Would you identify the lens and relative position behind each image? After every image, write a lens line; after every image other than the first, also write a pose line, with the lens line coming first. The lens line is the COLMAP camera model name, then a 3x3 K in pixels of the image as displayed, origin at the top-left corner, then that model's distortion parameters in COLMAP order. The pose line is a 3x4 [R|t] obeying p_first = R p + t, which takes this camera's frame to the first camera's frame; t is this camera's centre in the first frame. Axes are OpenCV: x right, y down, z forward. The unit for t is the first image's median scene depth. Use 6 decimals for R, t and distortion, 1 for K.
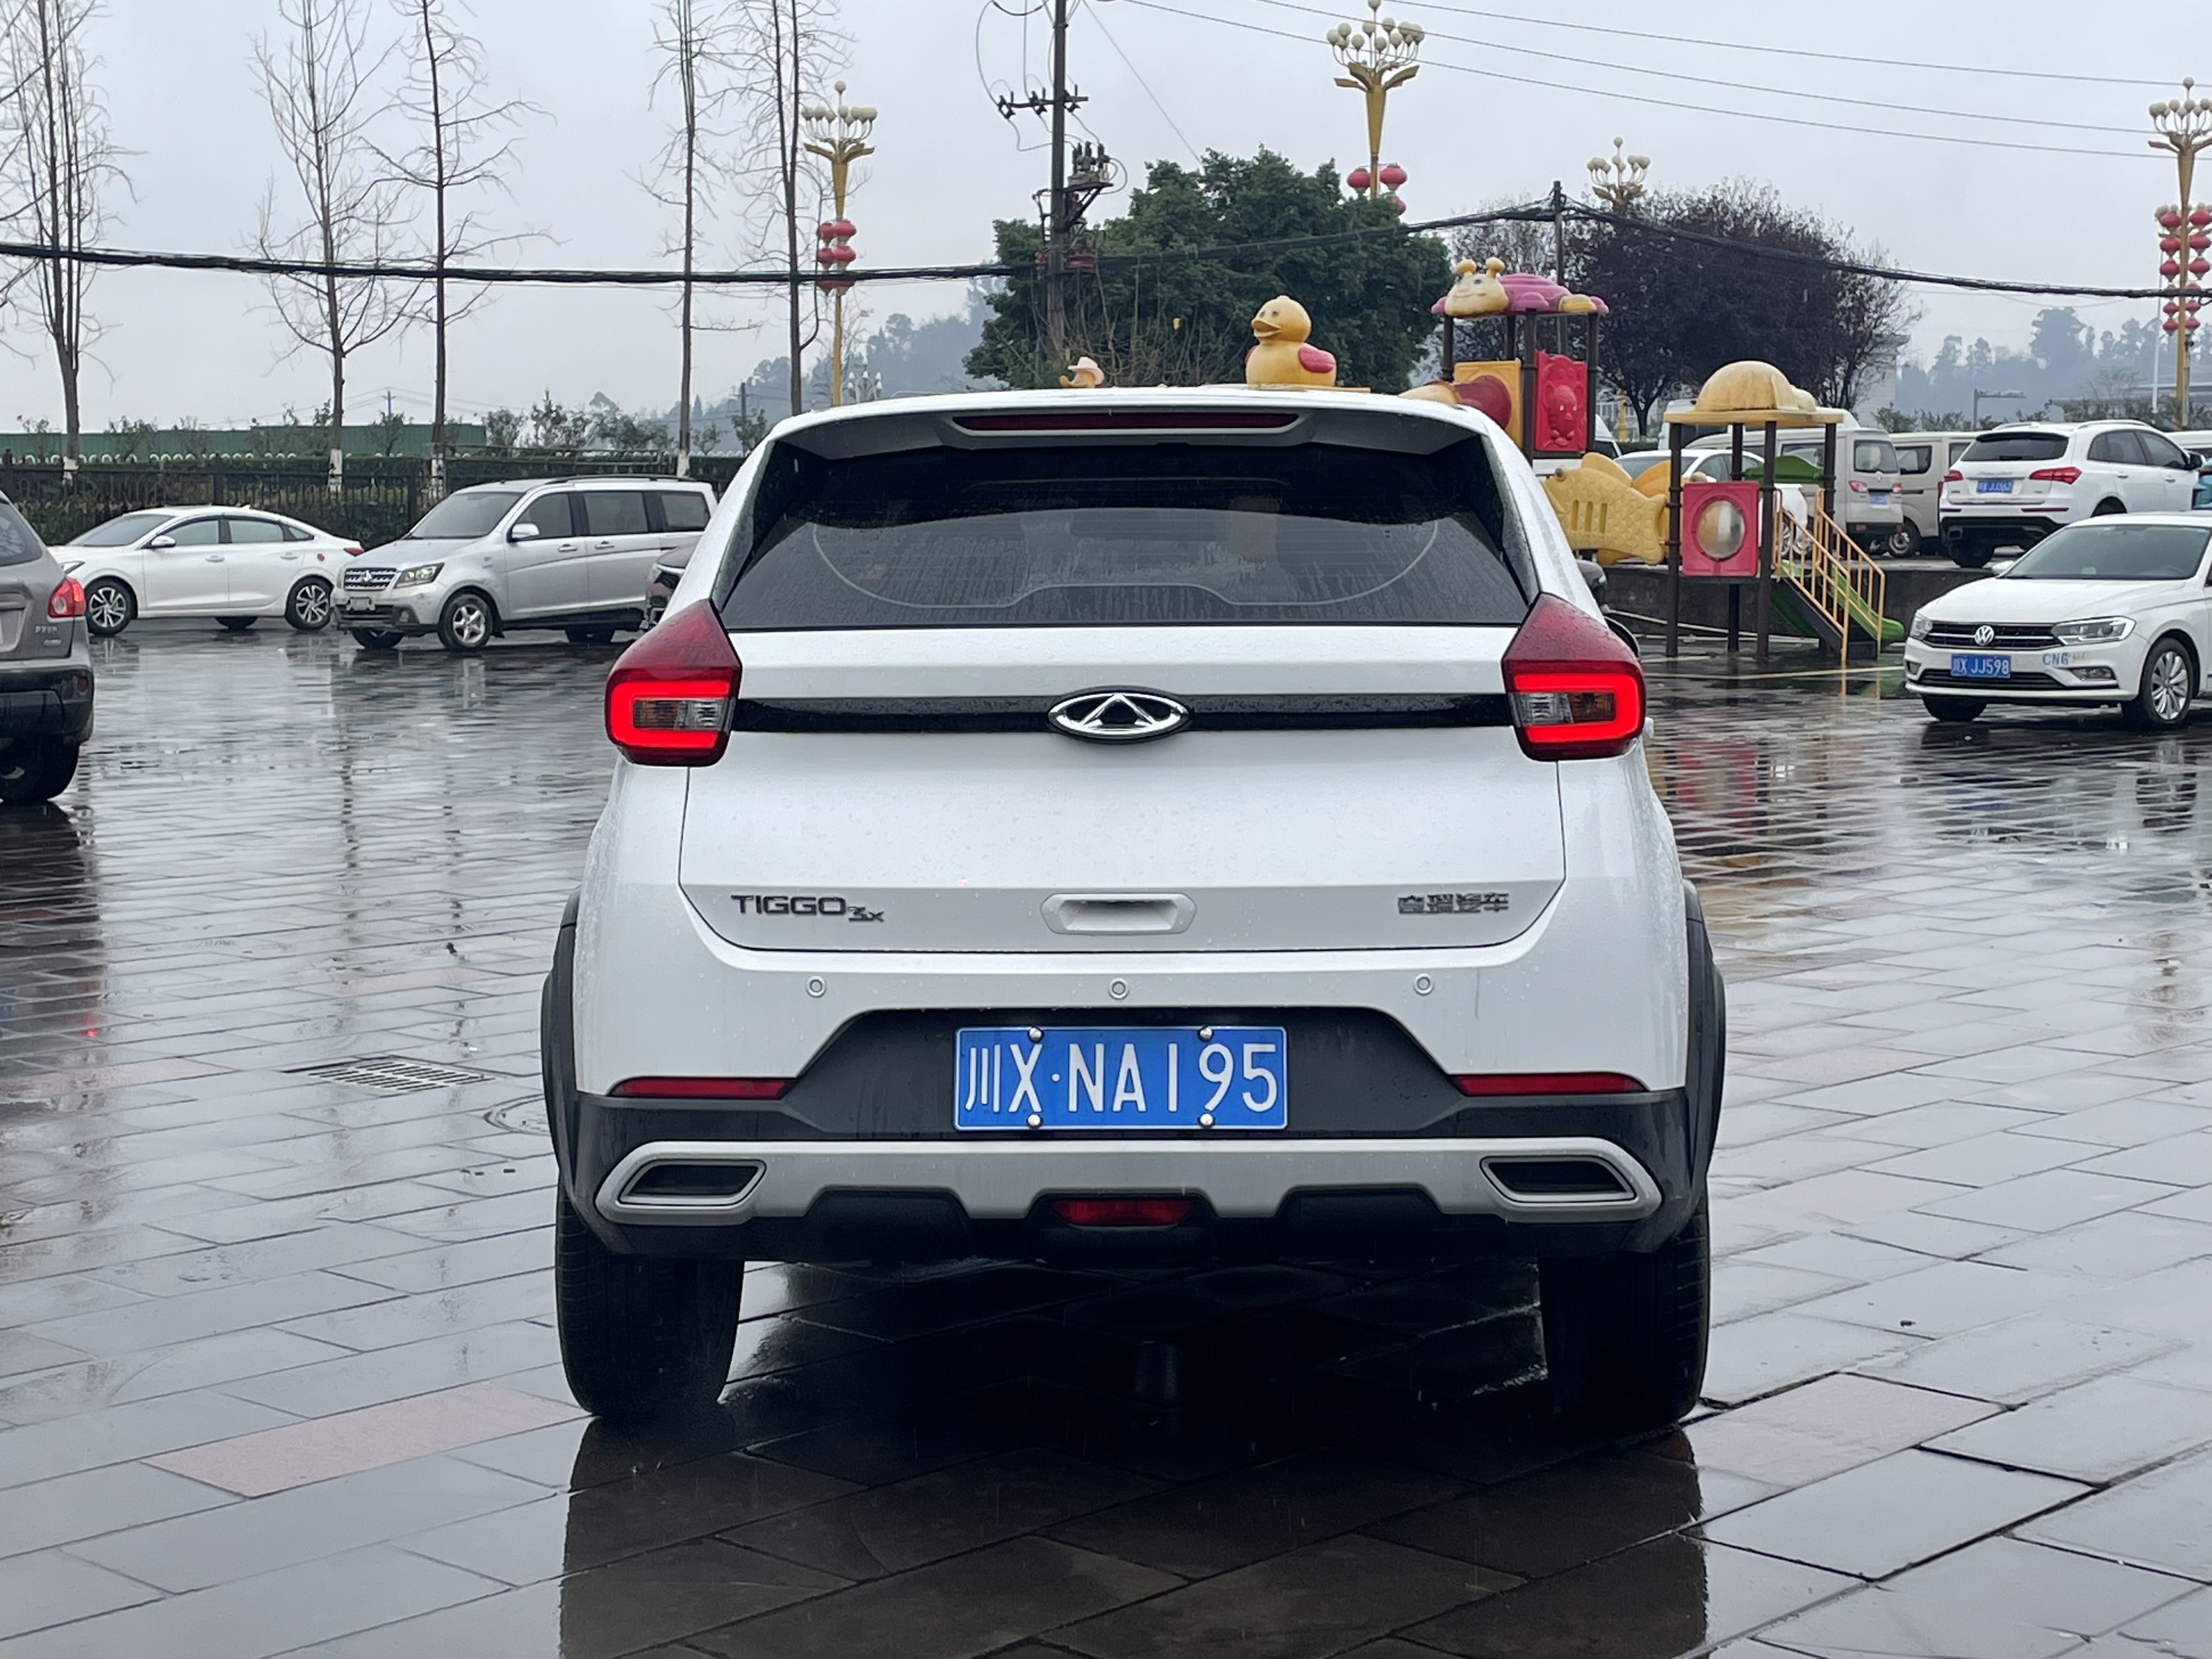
lens RADIAL K [[3446.6, 0, 1130.5], [0, 3446.6, 803.9], [0, 0, 1]] dist [0.106677, 0.000000]
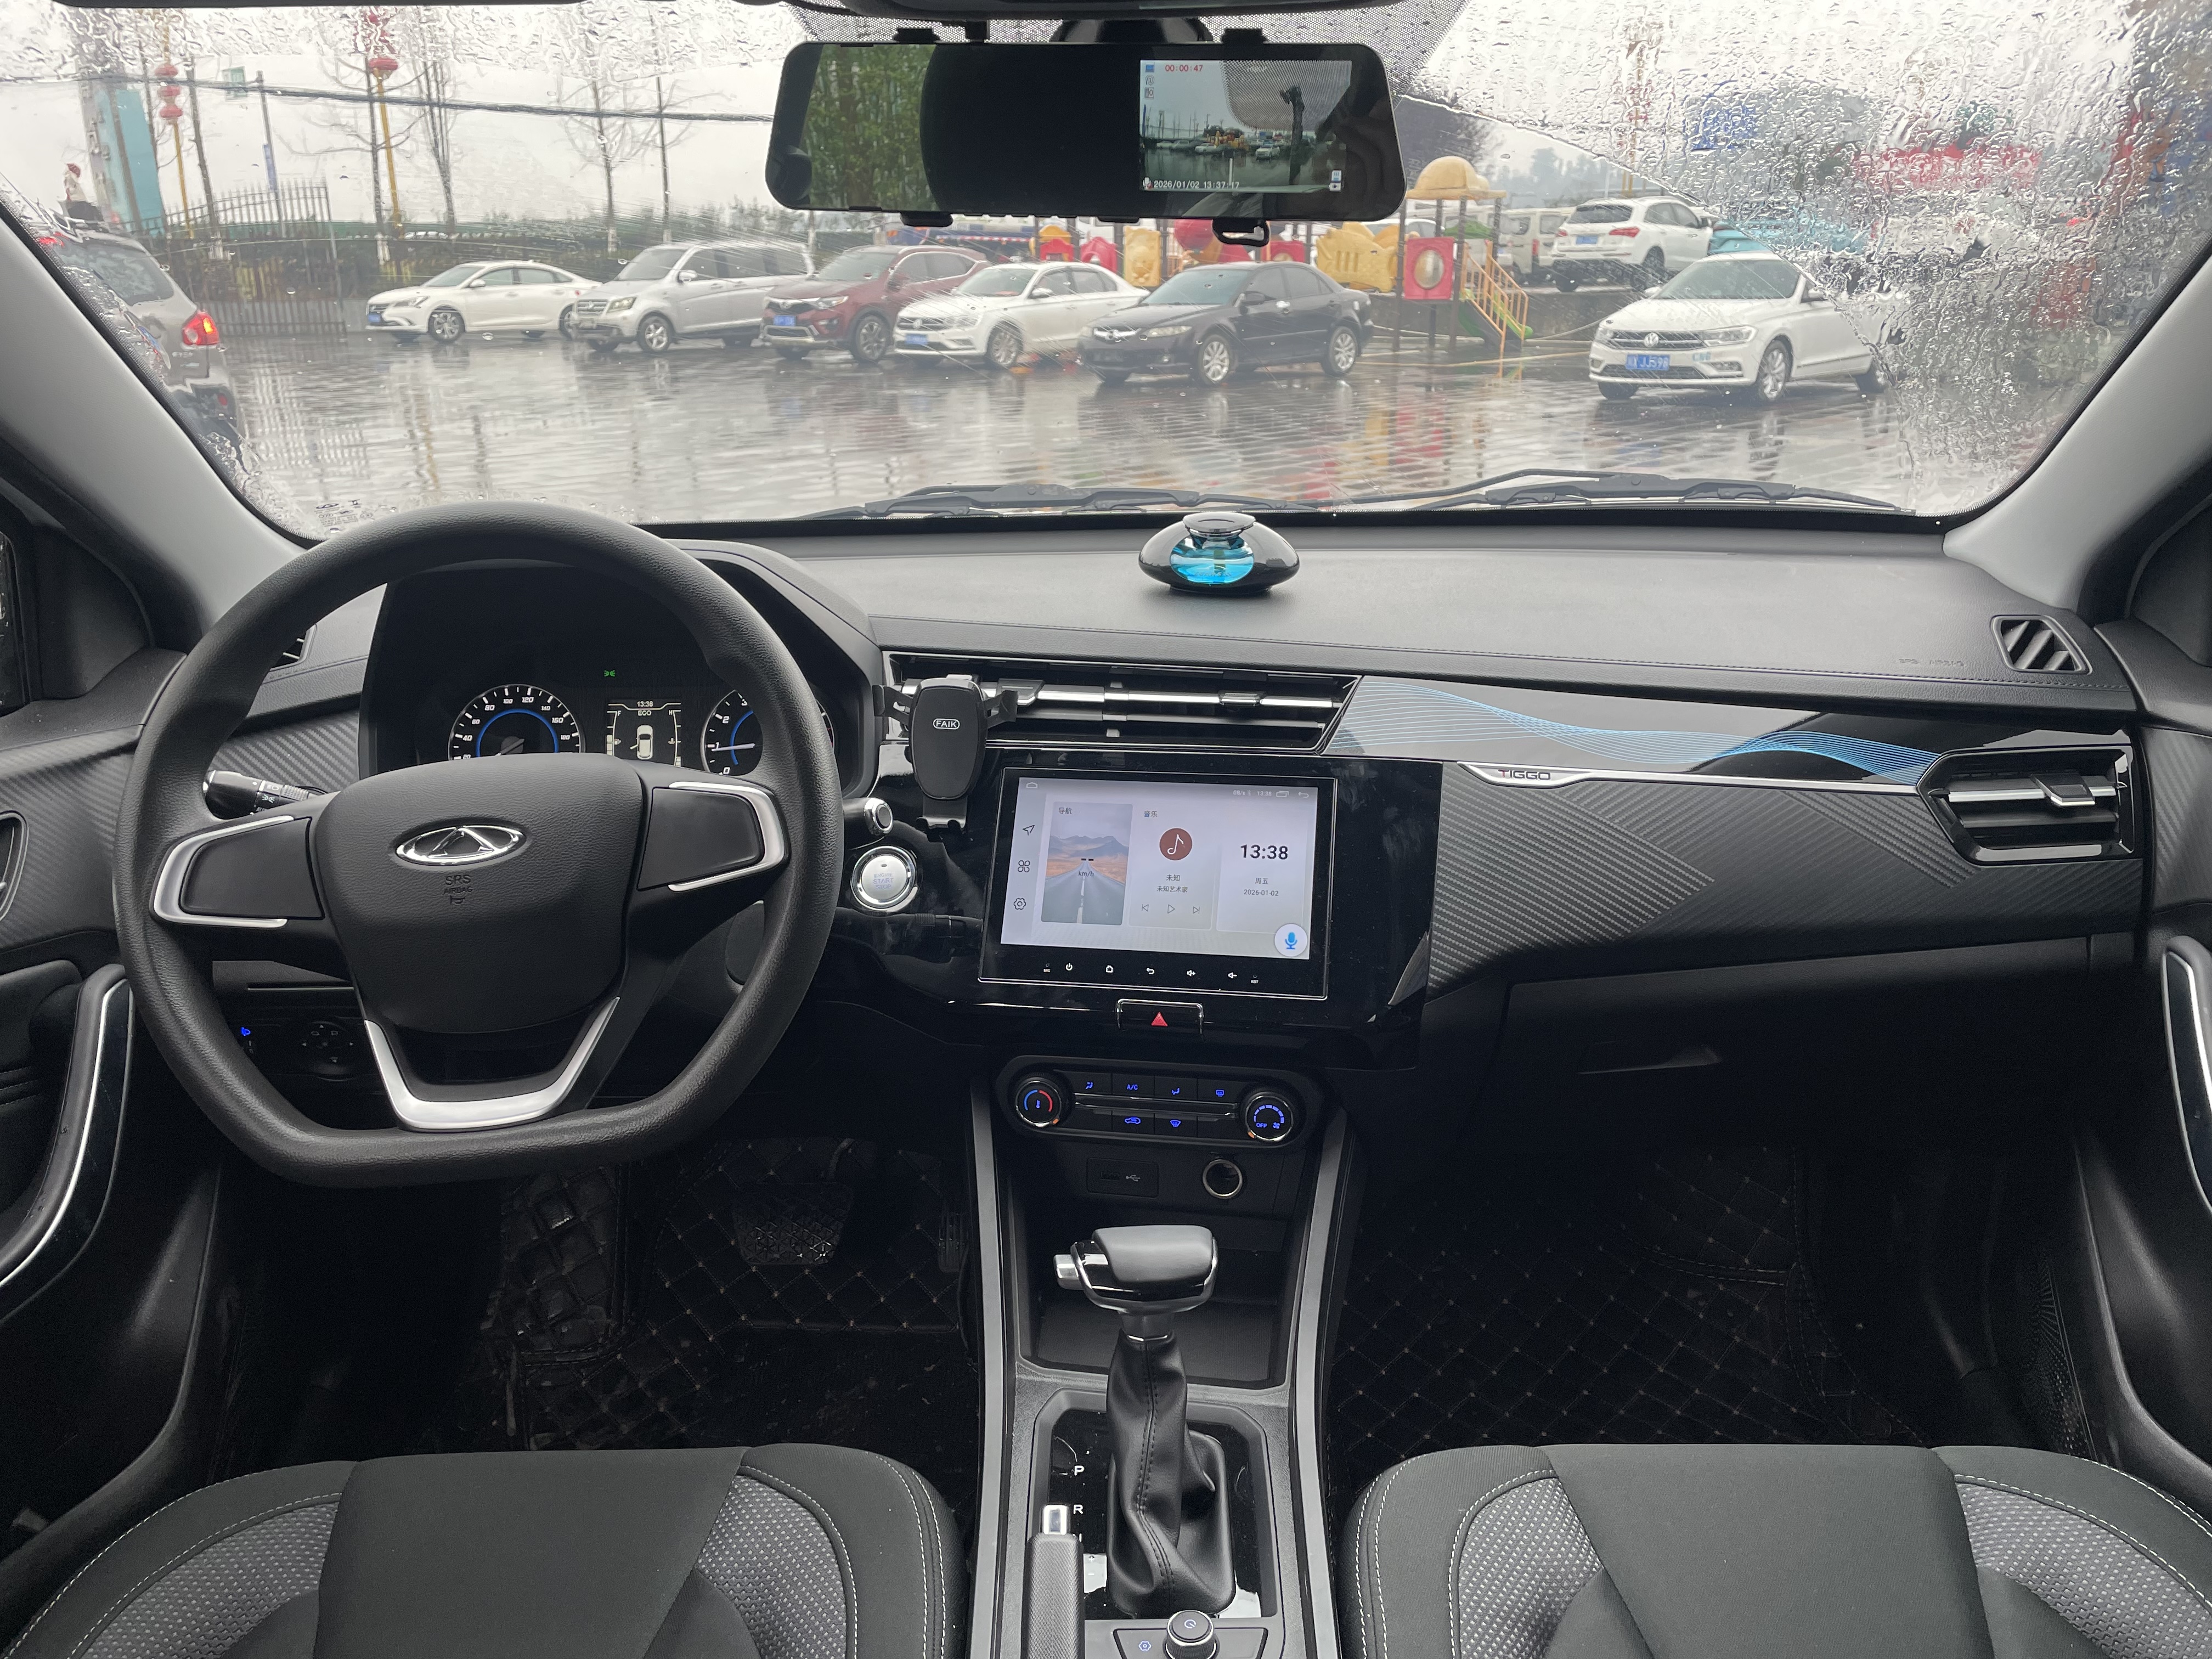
lens RADIAL K [[1676.9, 0, 1101.0], [0, 1676.9, 832.1], [0, 0, 1]] dist [0.065125, -0.073964]
pose [[0.999762, -0.013648, 0.017002, -0.000197], [0.009228, 0.971422, 0.237181, -0.010919], [-0.019753, -0.236967, 0.971317, 0.154348]]
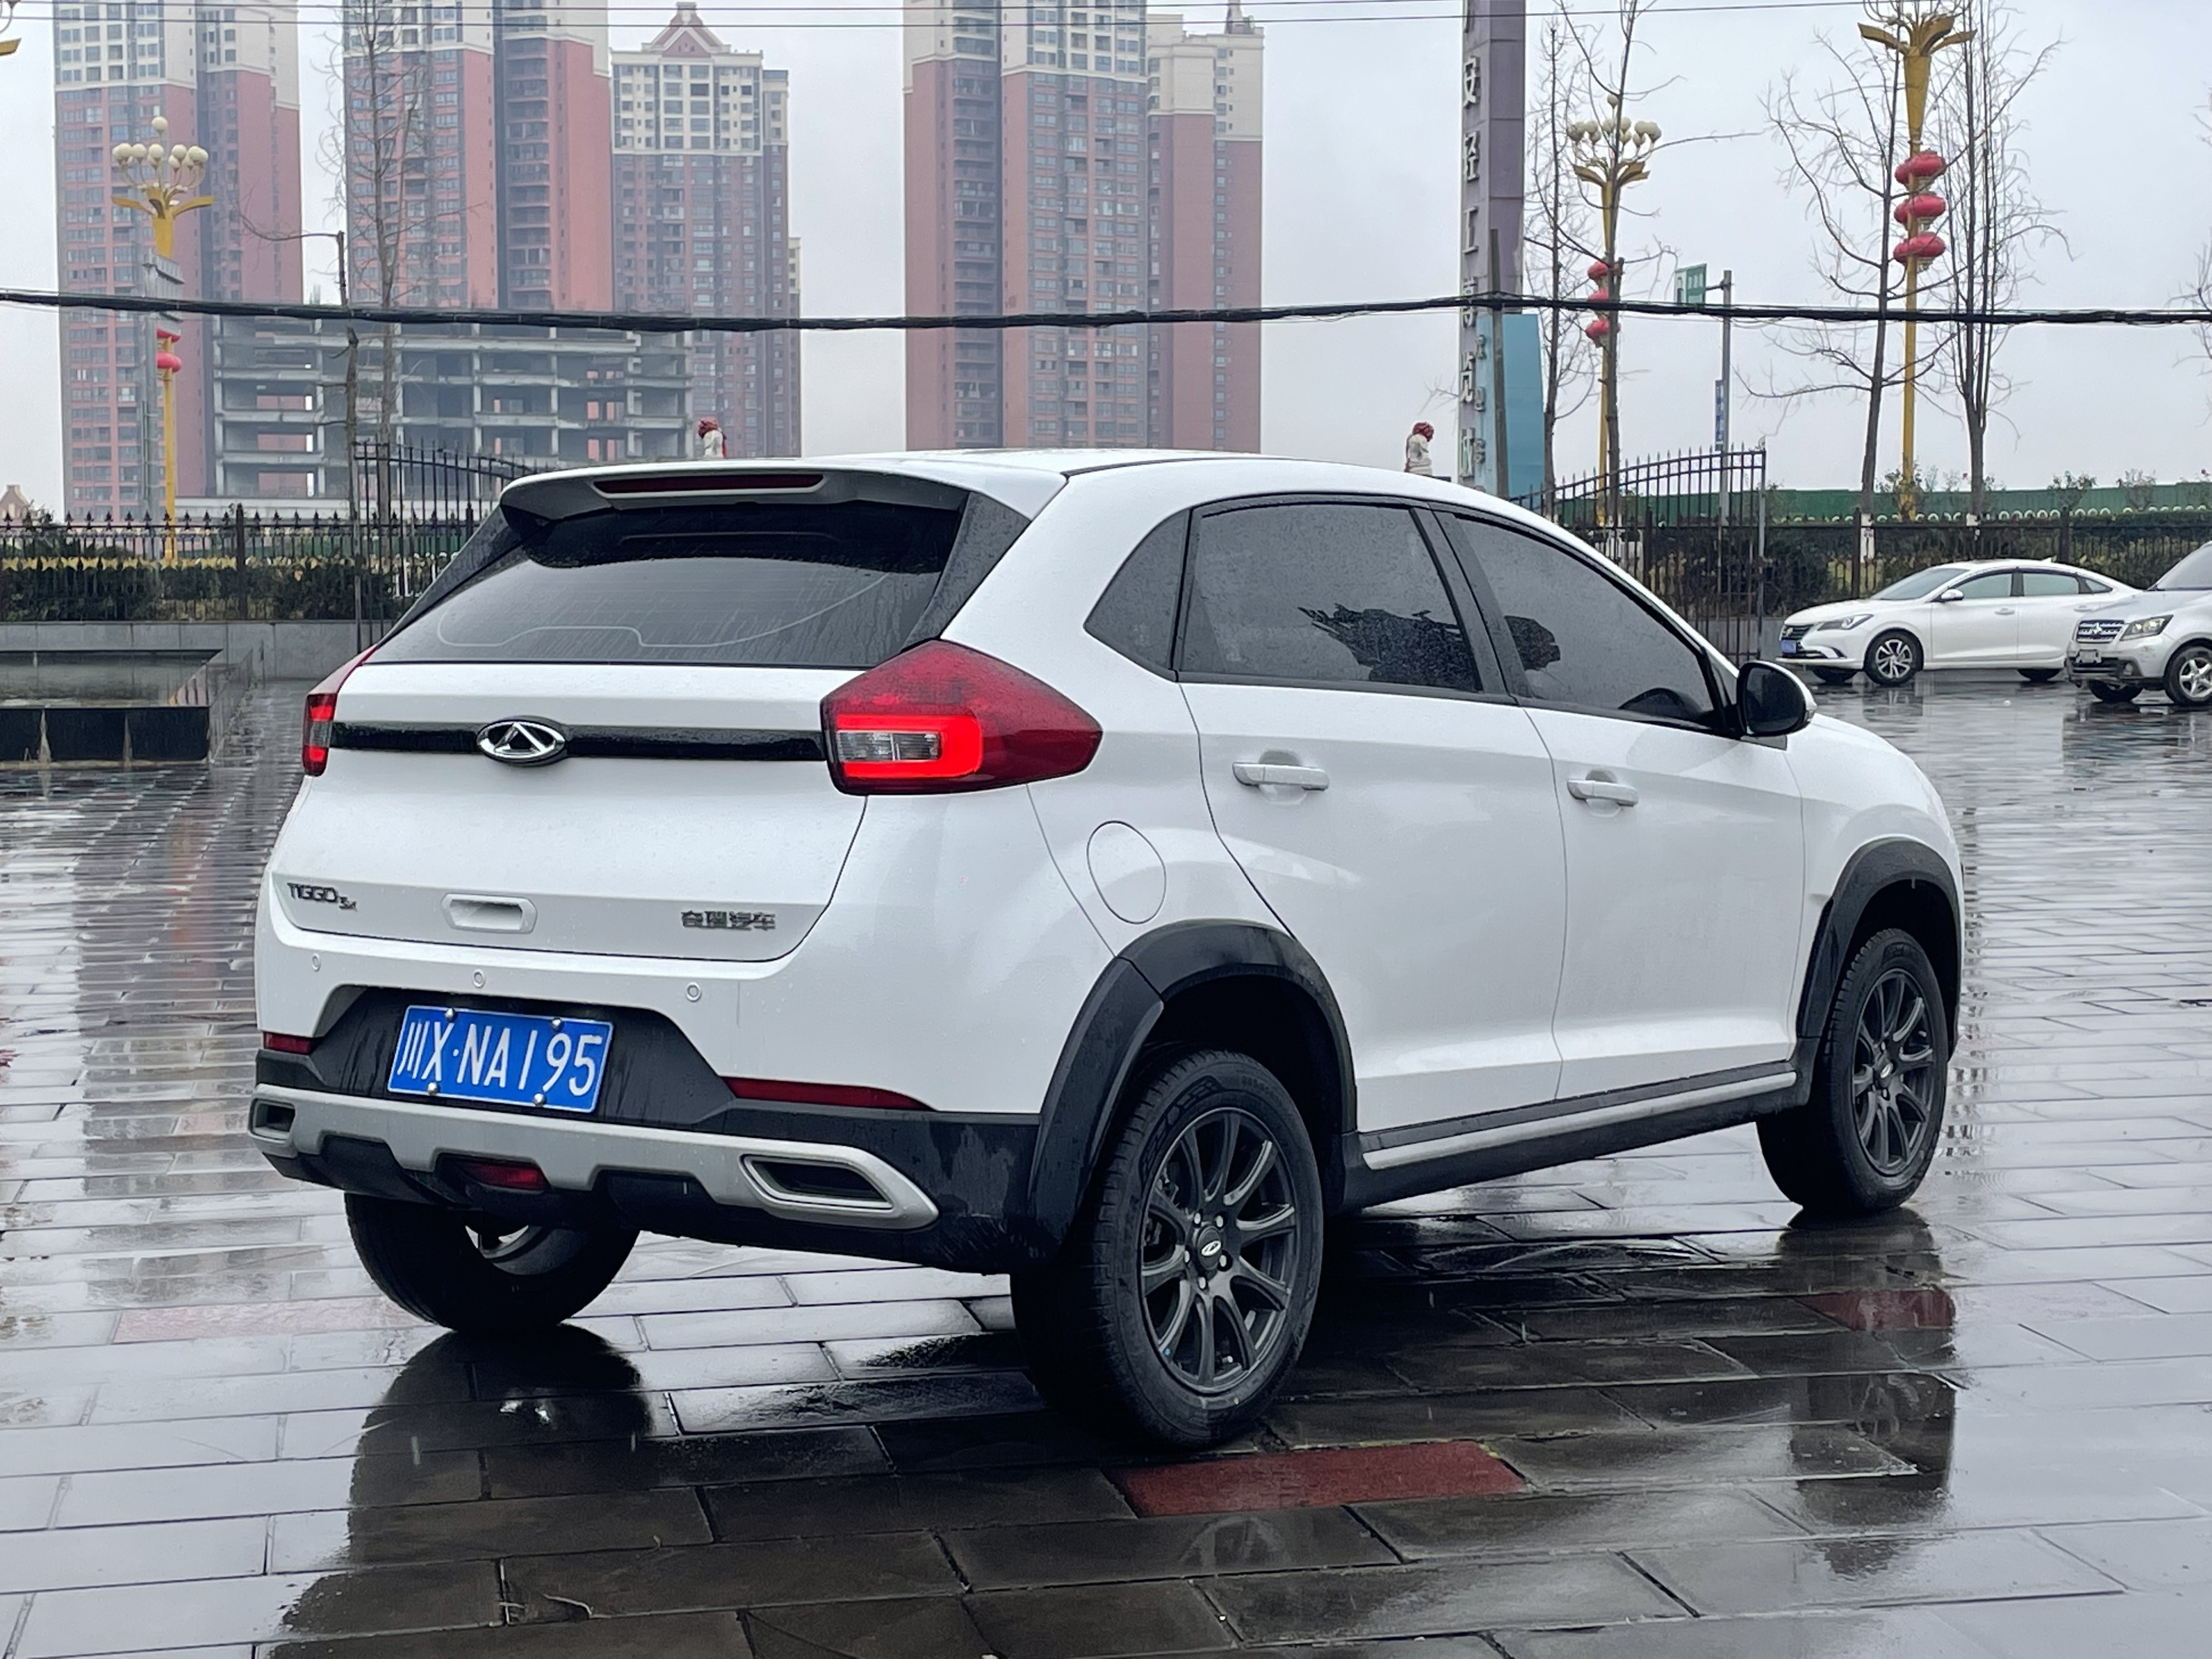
lens RADIAL K [[3446.6, 0, 1129.1], [0, 3446.6, 819.9], [0, 0, 1]] dist [0.106677, 0.000000]
pose [[0.828994, 0.037267, -0.558014, 0.094778], [-0.043260, 0.999061, 0.002455, -0.001313], [0.557582, 0.022104, 0.829828, 0.018905]]
